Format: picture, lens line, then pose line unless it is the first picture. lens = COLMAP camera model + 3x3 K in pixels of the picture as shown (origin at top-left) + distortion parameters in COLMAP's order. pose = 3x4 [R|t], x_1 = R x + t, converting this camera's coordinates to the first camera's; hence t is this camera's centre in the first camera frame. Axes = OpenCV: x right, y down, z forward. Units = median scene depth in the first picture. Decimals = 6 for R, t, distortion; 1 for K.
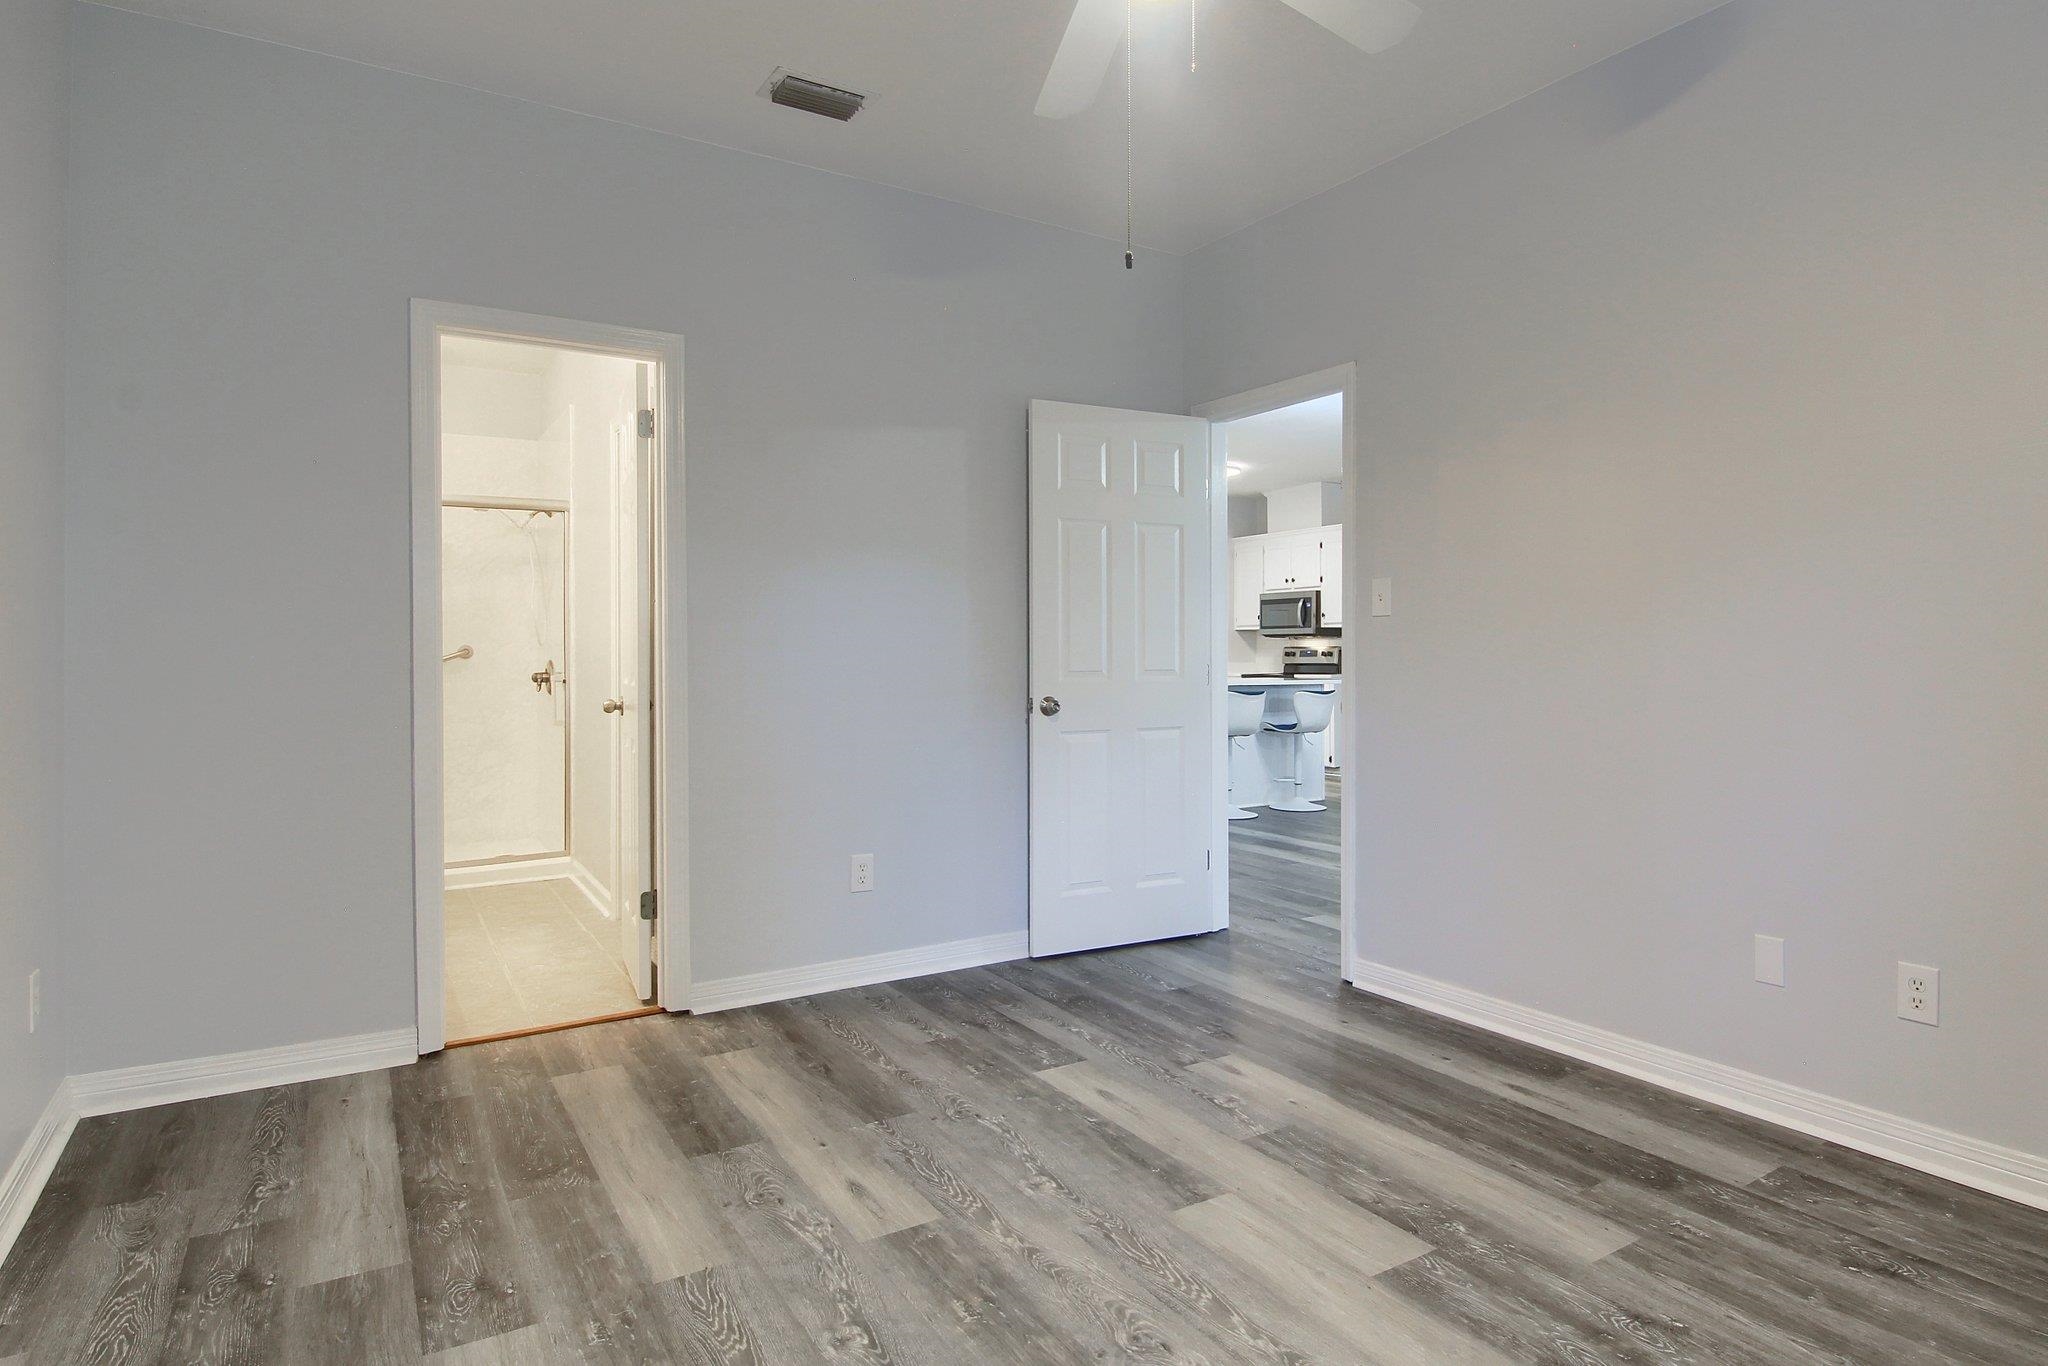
lens RADIAL K [[1060.7, 0, 1031.6], [0, 1060.7, 679.5], [0, 0, 1]] dist [0.004688, -0.000168]
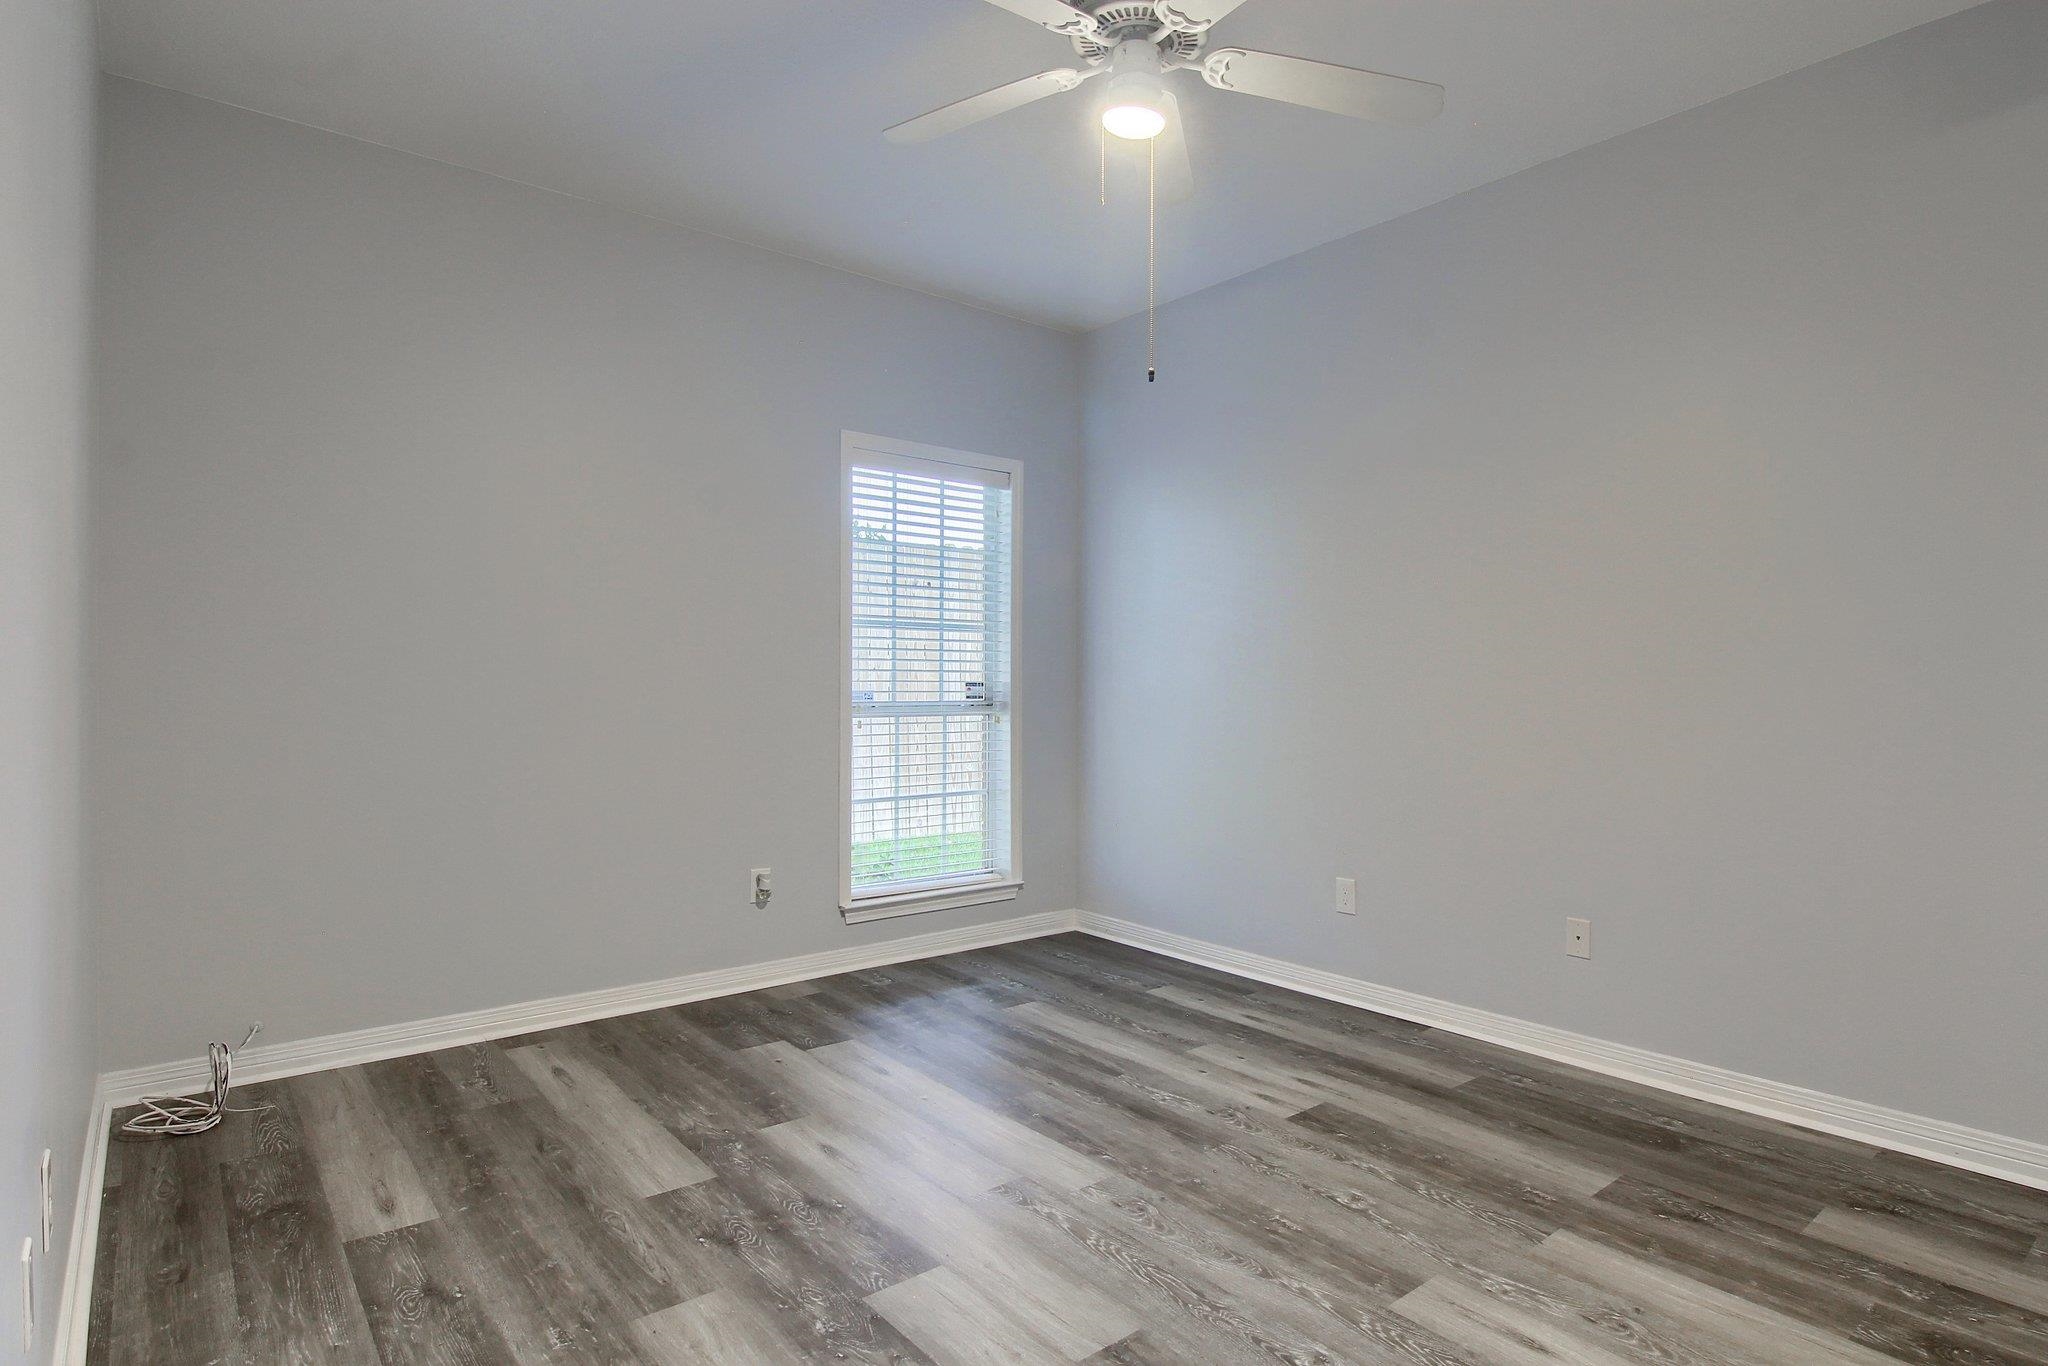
lens RADIAL K [[1060.7, 0, 1020.0], [0, 1060.7, 683.8], [0, 0, 1]] dist [0.004688, -0.000168]
pose [[-0.987065, -0.004236, -0.160265, 0.396765], [-0.007967, 0.999712, 0.022650, -0.042269], [0.160123, 0.023633, -0.986814, 1.956707]]
